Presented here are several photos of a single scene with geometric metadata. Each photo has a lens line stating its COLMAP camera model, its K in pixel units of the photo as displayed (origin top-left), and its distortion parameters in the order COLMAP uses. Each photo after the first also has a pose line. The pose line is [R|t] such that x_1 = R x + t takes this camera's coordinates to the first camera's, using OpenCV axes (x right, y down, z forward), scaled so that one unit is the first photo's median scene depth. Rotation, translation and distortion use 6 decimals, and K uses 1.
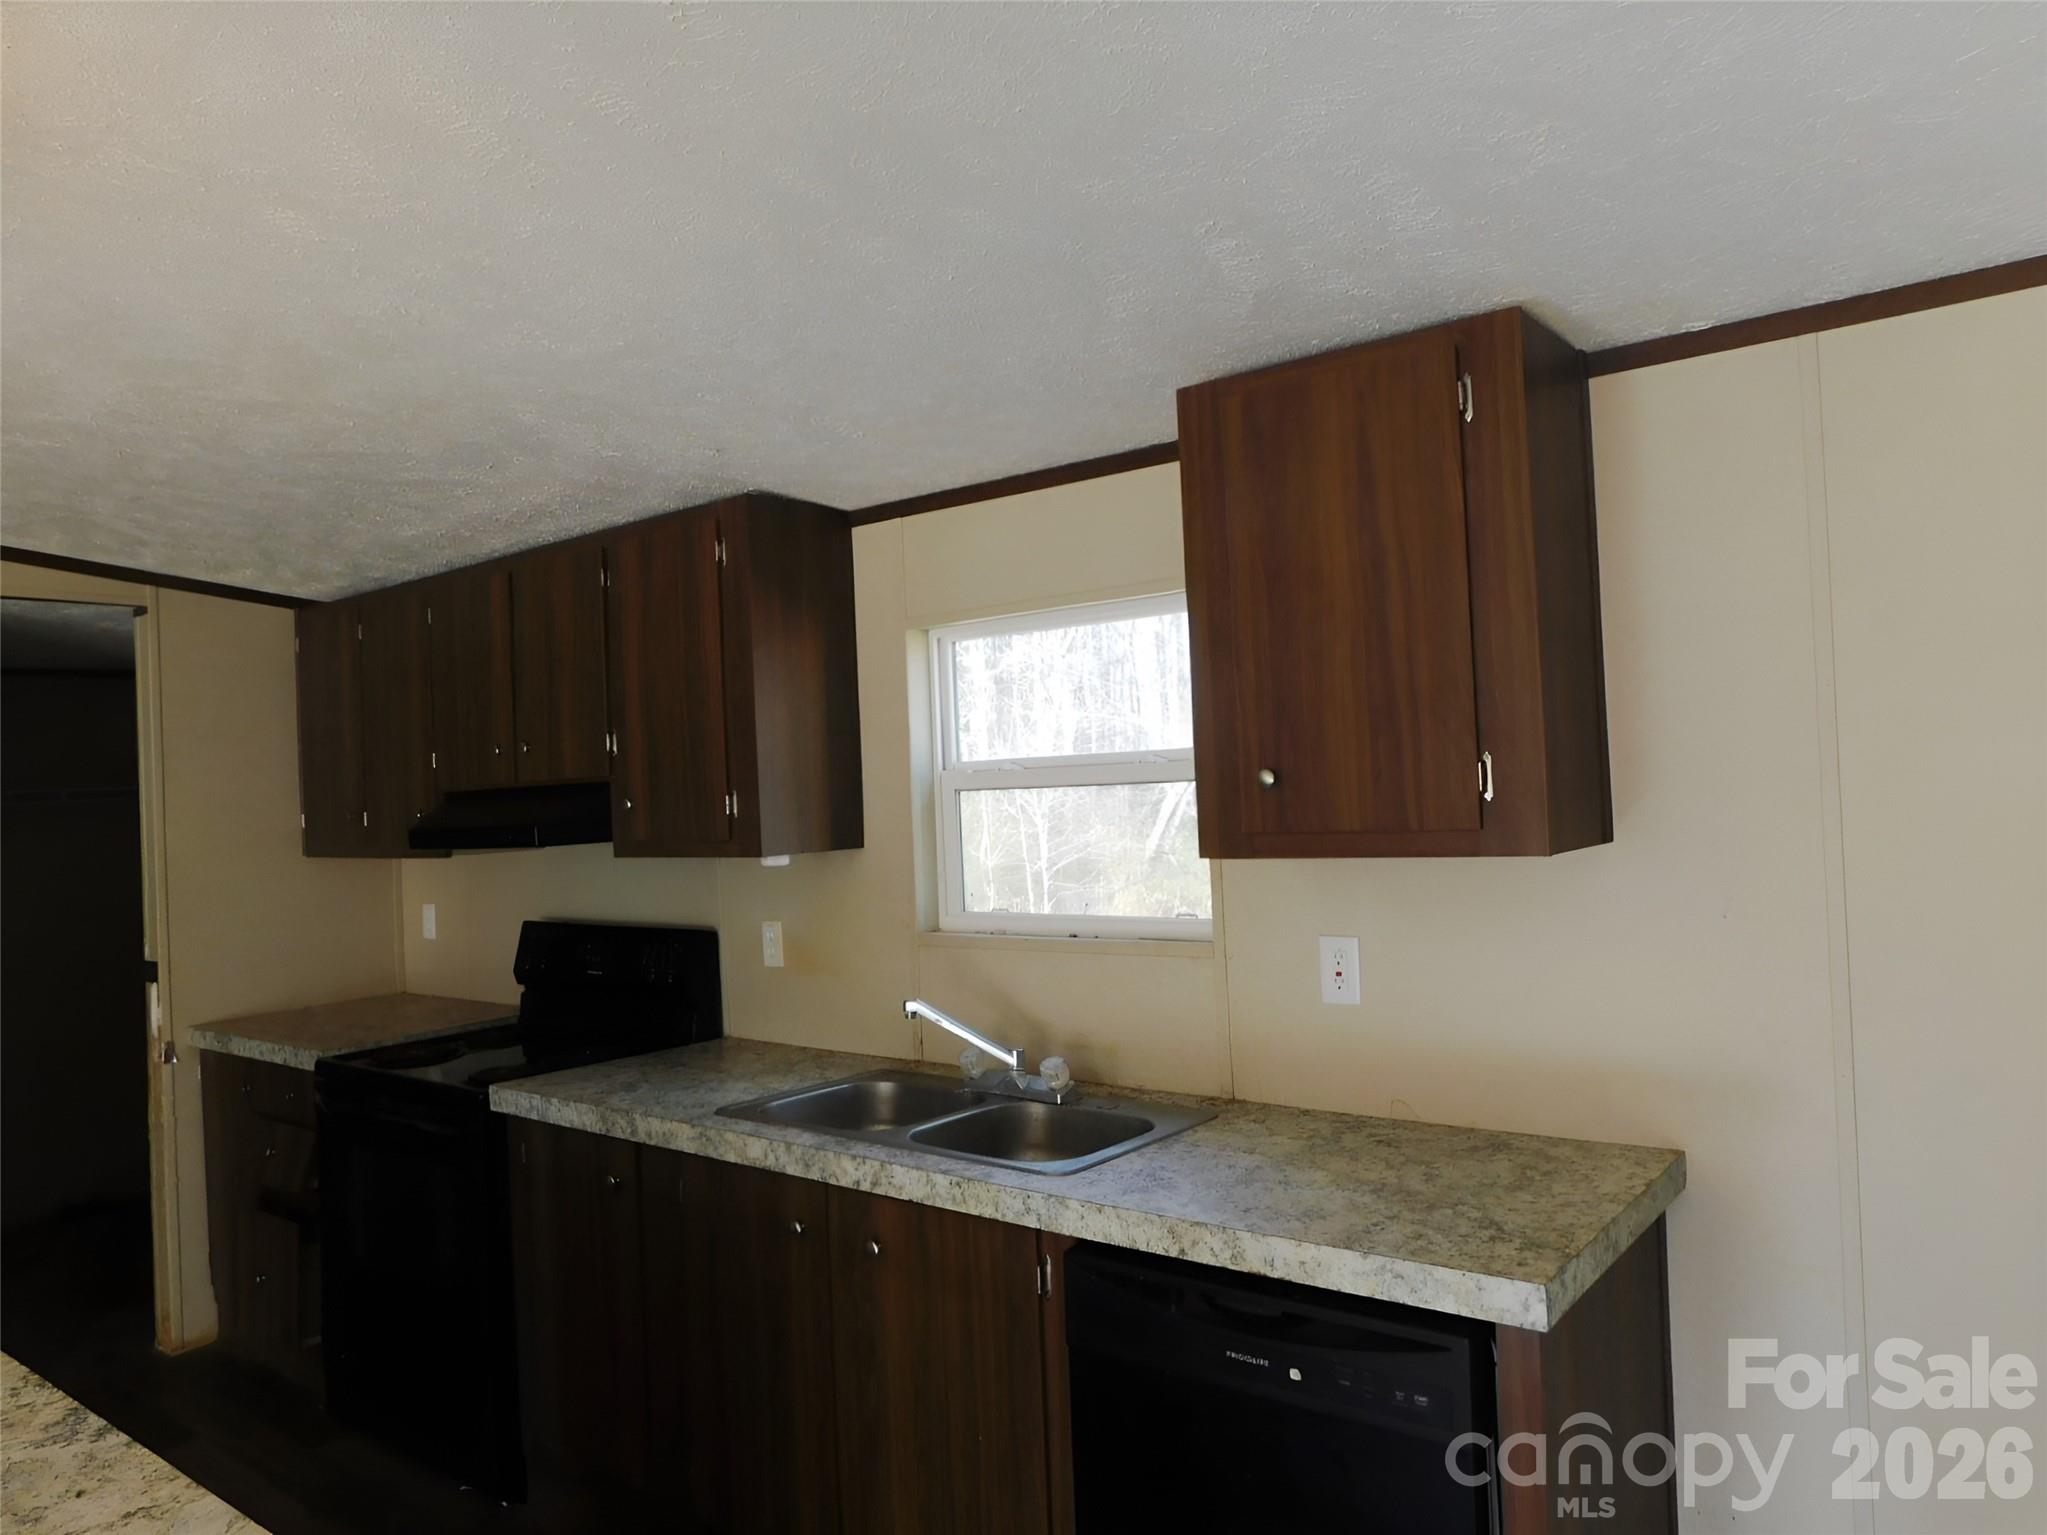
lens RADIAL K [[1365.4, 0, 1032.5], [0, 1365.4, 751.9], [0, 0, 1]] dist [-0.000640, 0.004208]
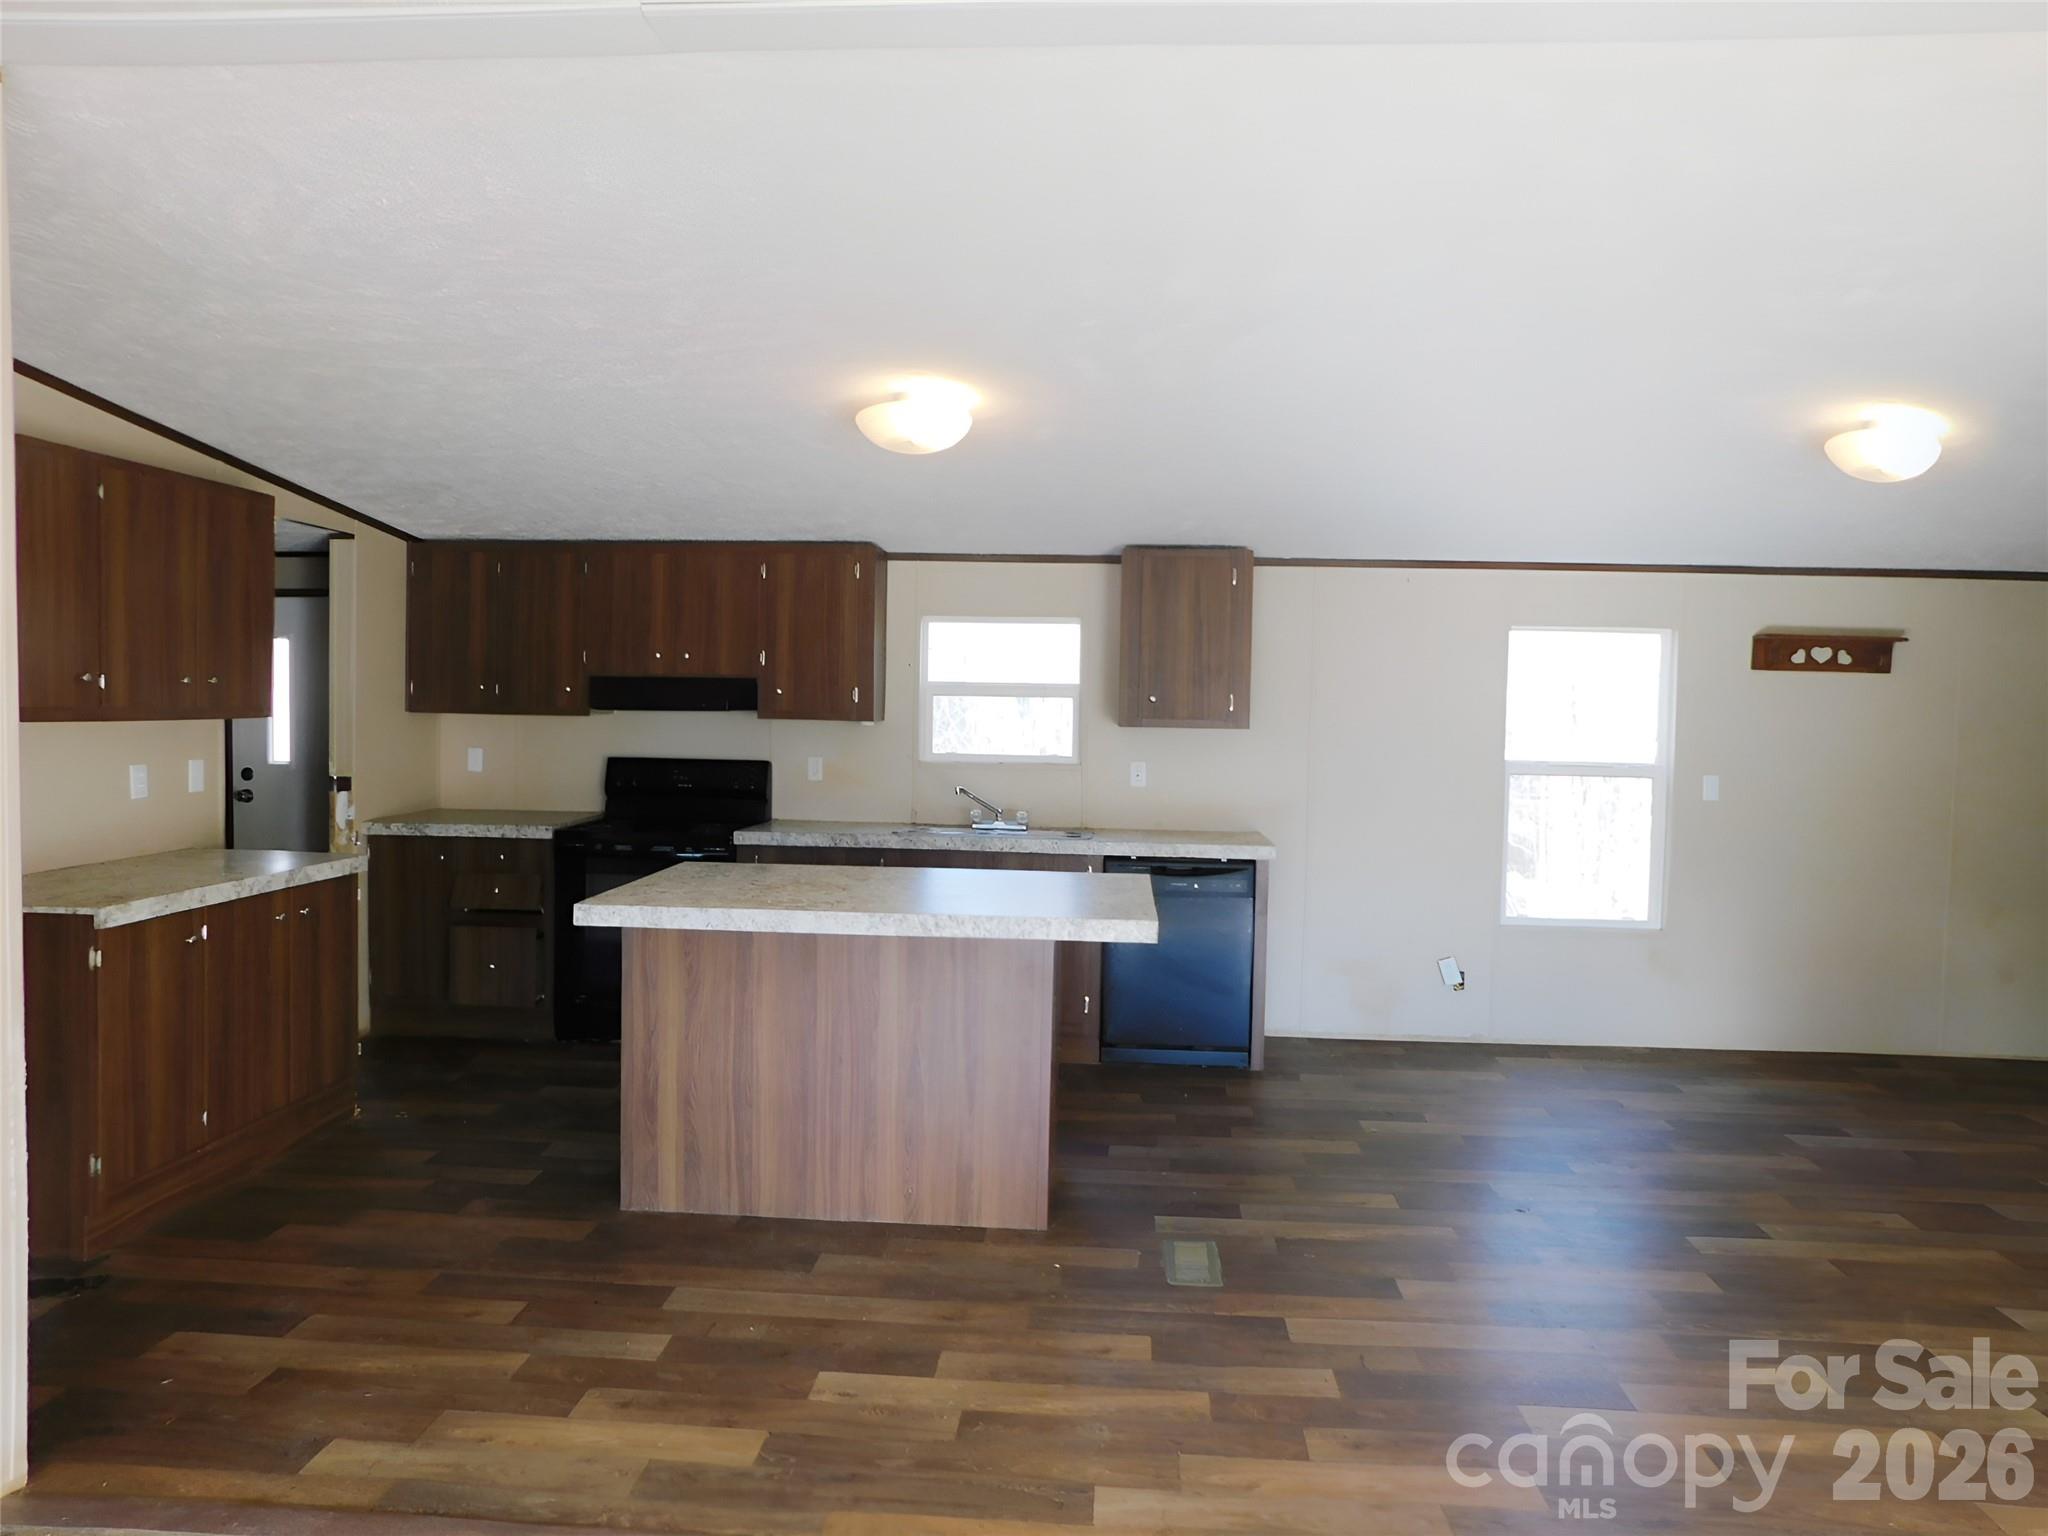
lens RADIAL K [[1366.0, 0, 1021.6], [0, 1366.0, 769.7], [0, 0, 1]] dist [-0.000640, 0.004208]
pose [[0.838487, 0.030476, 0.544069, -1.238761], [-0.066878, 0.996642, 0.047242, 0.041150], [-0.540802, -0.075998, 0.837709, -0.940562]]
